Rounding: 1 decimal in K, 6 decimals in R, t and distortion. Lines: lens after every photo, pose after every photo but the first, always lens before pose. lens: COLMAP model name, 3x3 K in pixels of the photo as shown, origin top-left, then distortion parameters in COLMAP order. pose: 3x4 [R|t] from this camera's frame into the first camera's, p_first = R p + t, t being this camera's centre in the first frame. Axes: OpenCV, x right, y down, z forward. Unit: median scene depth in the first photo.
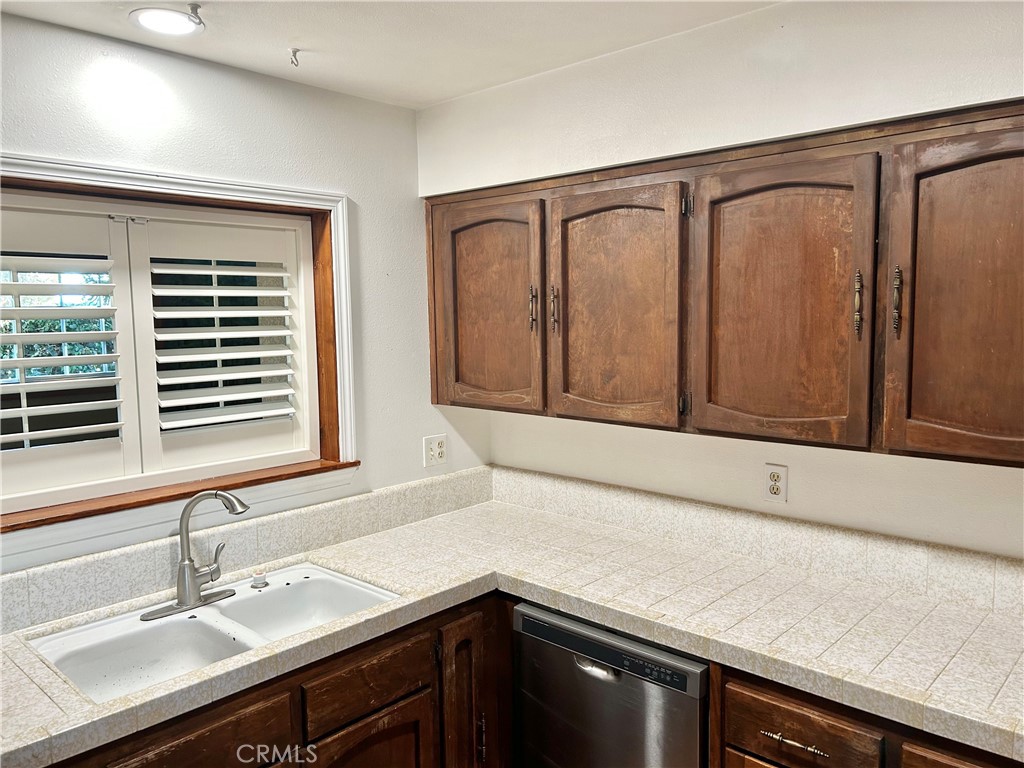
lens RADIAL K [[776.8, 0, 518.2], [0, 776.8, 383.2], [0, 0, 1]] dist [0.036799, -0.002924]
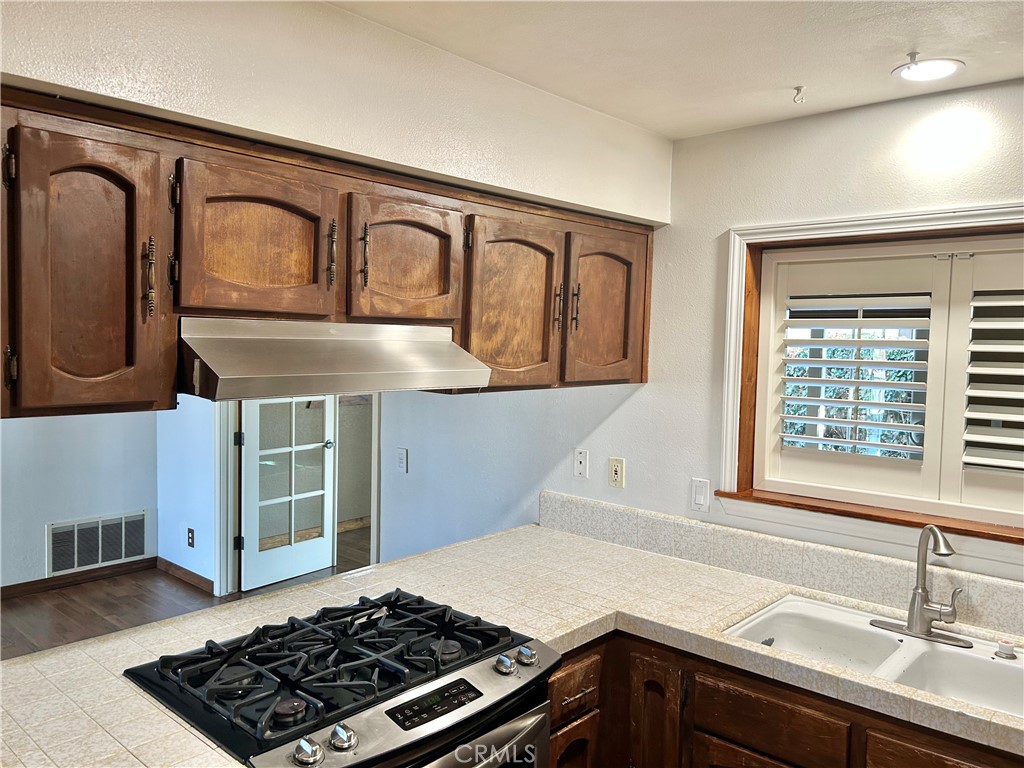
lens RADIAL K [[776.8, 0, 517.5], [0, 776.8, 385.9], [0, 0, 1]] dist [0.036799, -0.002924]
pose [[0.007455, 0.063329, -0.997965, 0.582106], [-0.109038, 0.992093, 0.062142, -0.041724], [0.994010, 0.108352, 0.014302, 0.447451]]
